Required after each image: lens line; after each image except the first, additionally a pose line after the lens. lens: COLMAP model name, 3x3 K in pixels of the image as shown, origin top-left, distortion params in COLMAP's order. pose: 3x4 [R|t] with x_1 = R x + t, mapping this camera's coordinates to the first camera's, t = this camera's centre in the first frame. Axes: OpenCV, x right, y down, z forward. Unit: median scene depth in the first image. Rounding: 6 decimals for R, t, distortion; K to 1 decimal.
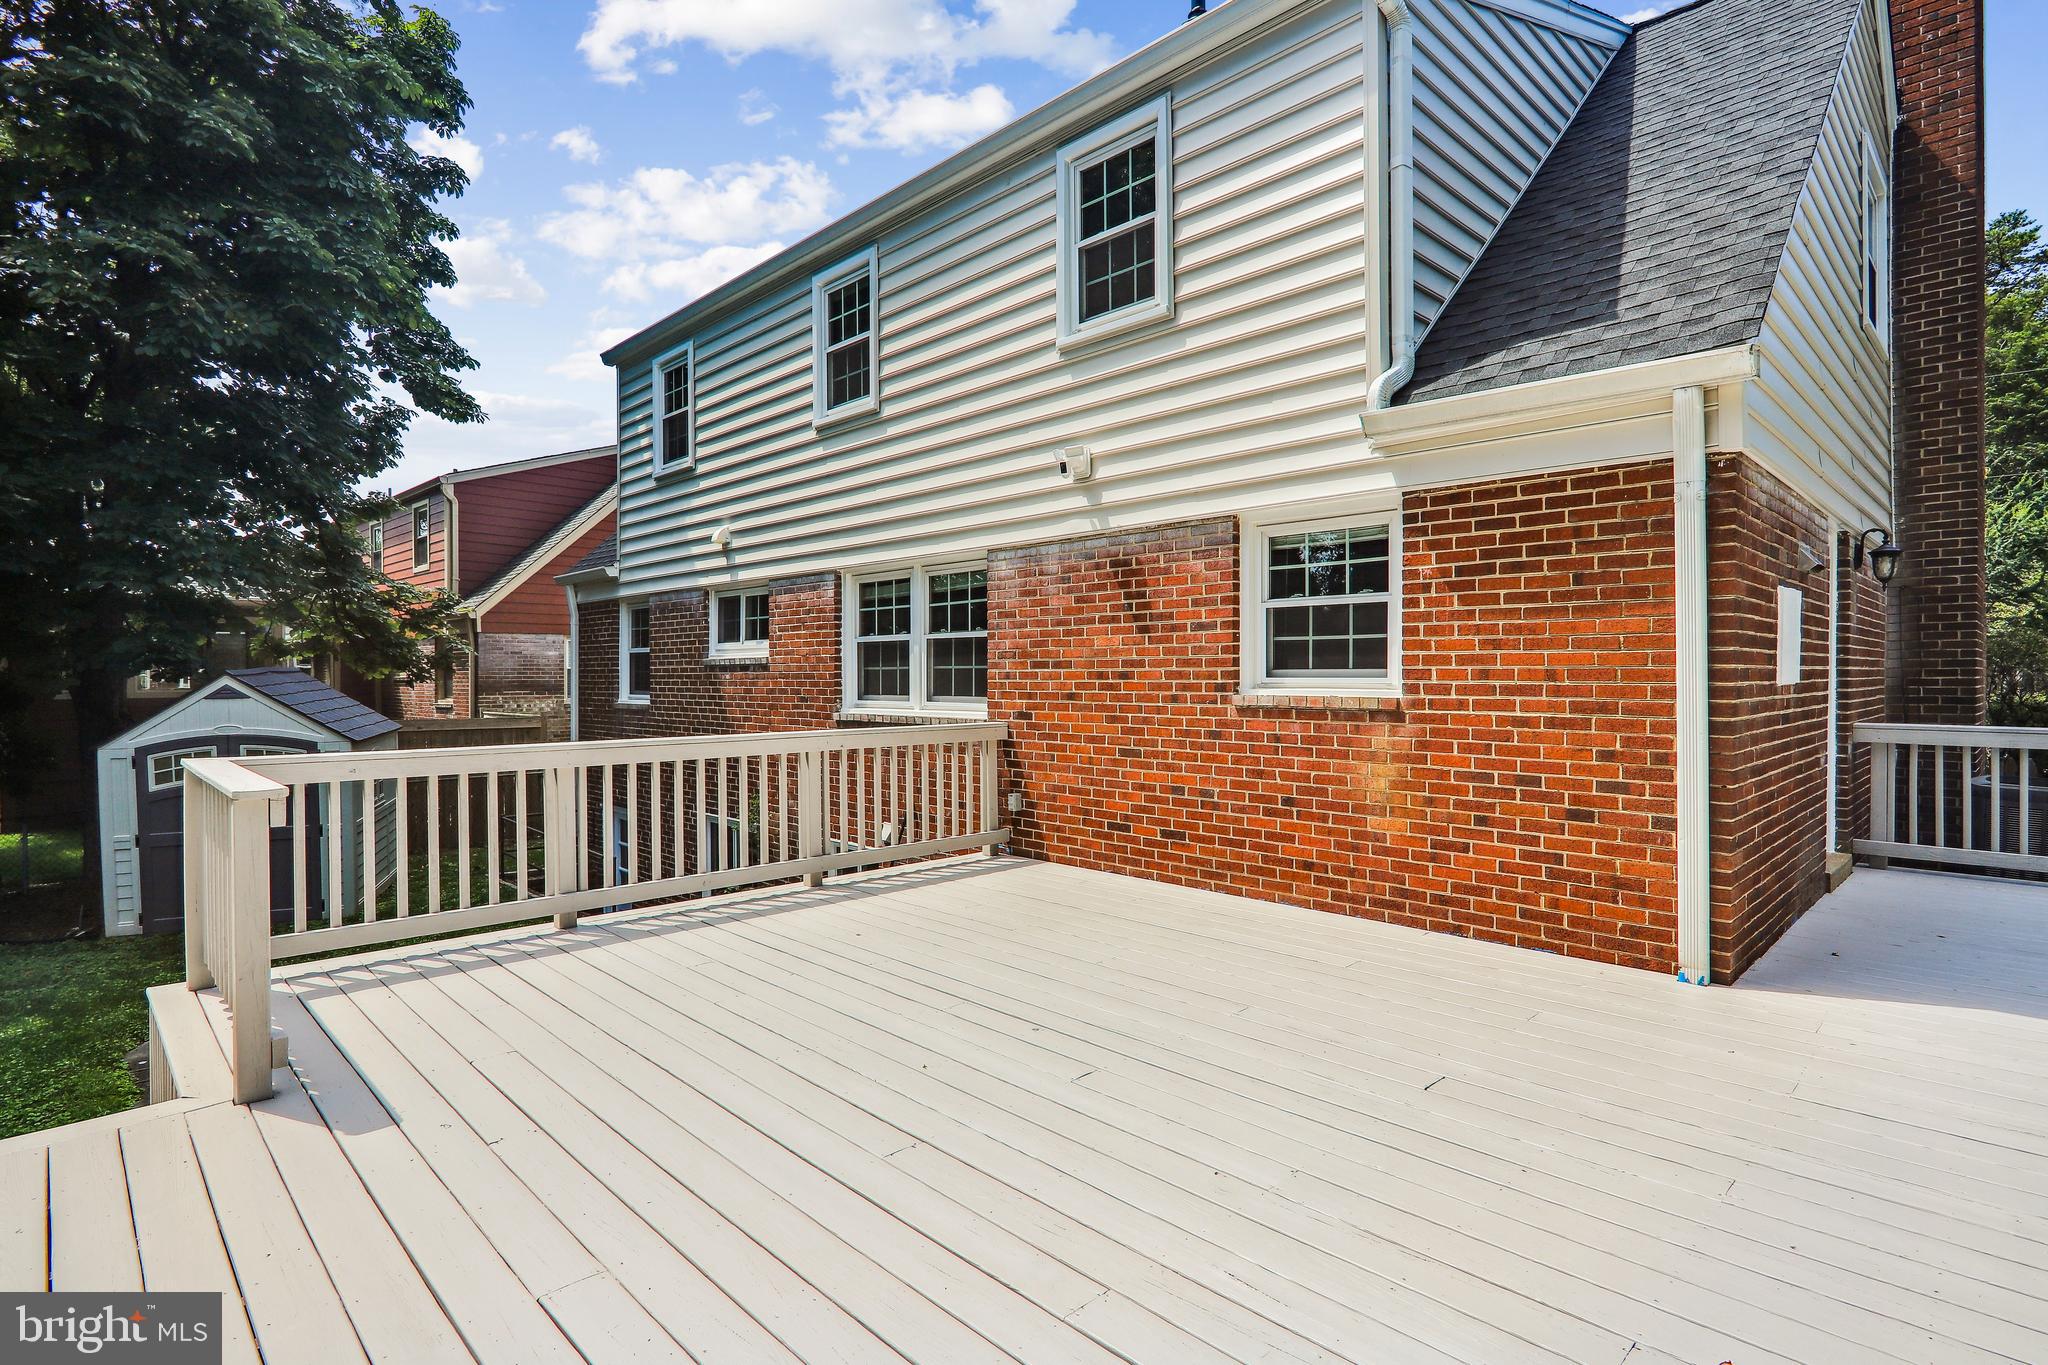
lens RADIAL K [[1019.9, 0, 1009.6], [0, 1019.9, 682.4], [0, 0, 1]] dist [-0.004293, -0.000660]
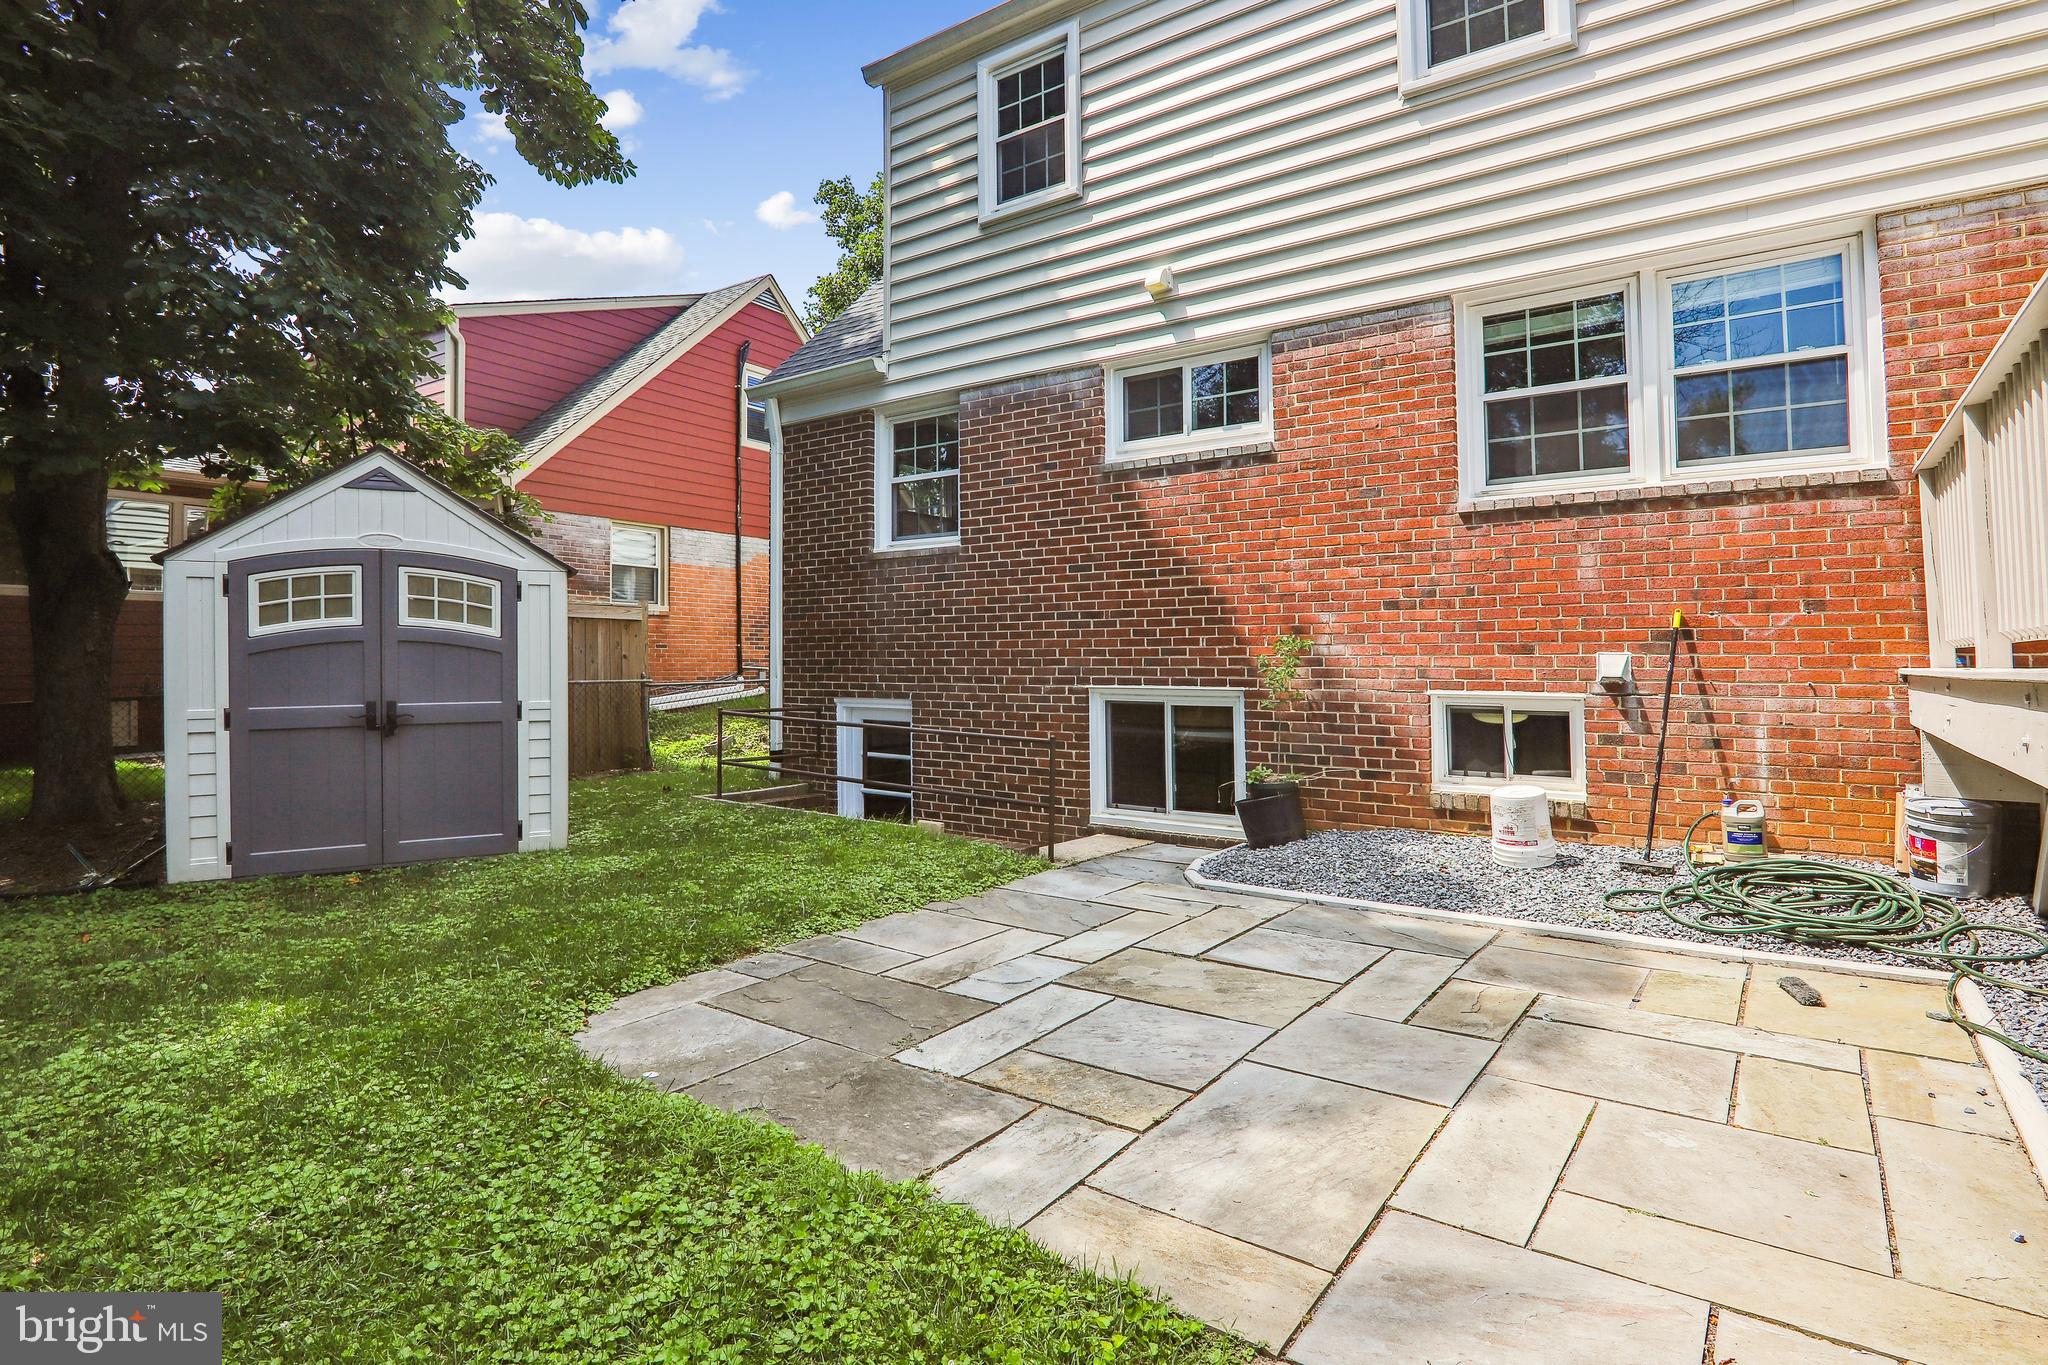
lens RADIAL K [[1048.3, 0, 986.4], [0, 1048.3, 629.3], [0, 0, 1]] dist [-0.019597, -0.000906]
pose [[0.987054, 0.011668, 0.159963, -0.660347], [-0.004922, 0.999084, -0.042498, 0.161108], [-0.160312, 0.041161, 0.986208, 0.426149]]
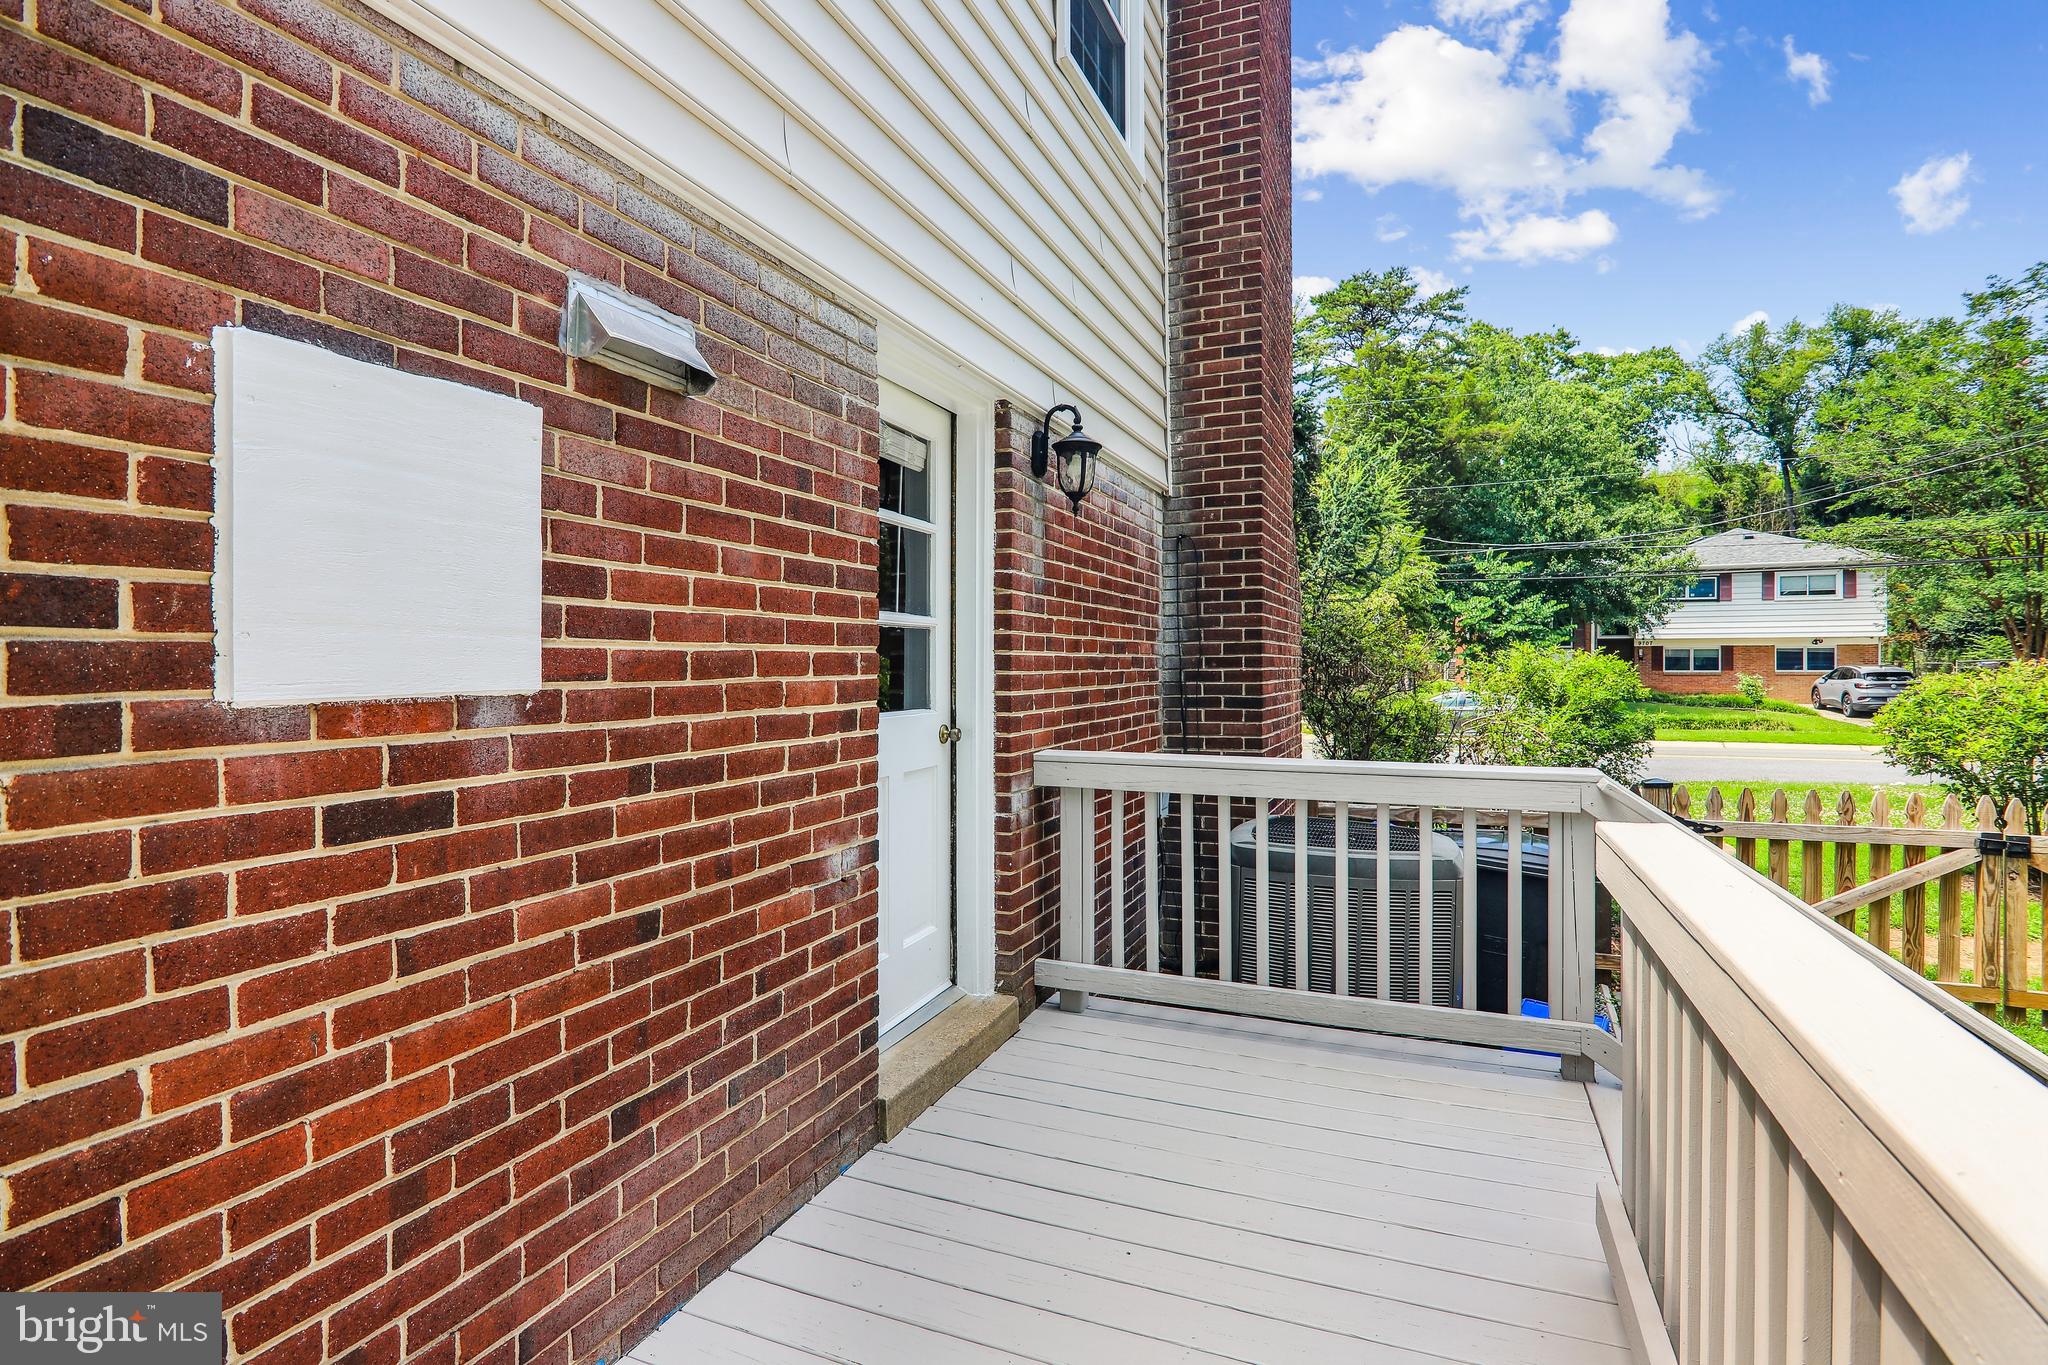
lens RADIAL K [[999.8, 0, 1025.5], [0, 999.8, 671.5], [0, 0, 1]] dist [-0.003015, -0.000450]
pose [[0.919996, -0.003269, 0.391913, 0.521050], [0.004109, 0.999991, -0.001304, -0.002987], [-0.391905, 0.002810, 0.920001, 0.423796]]
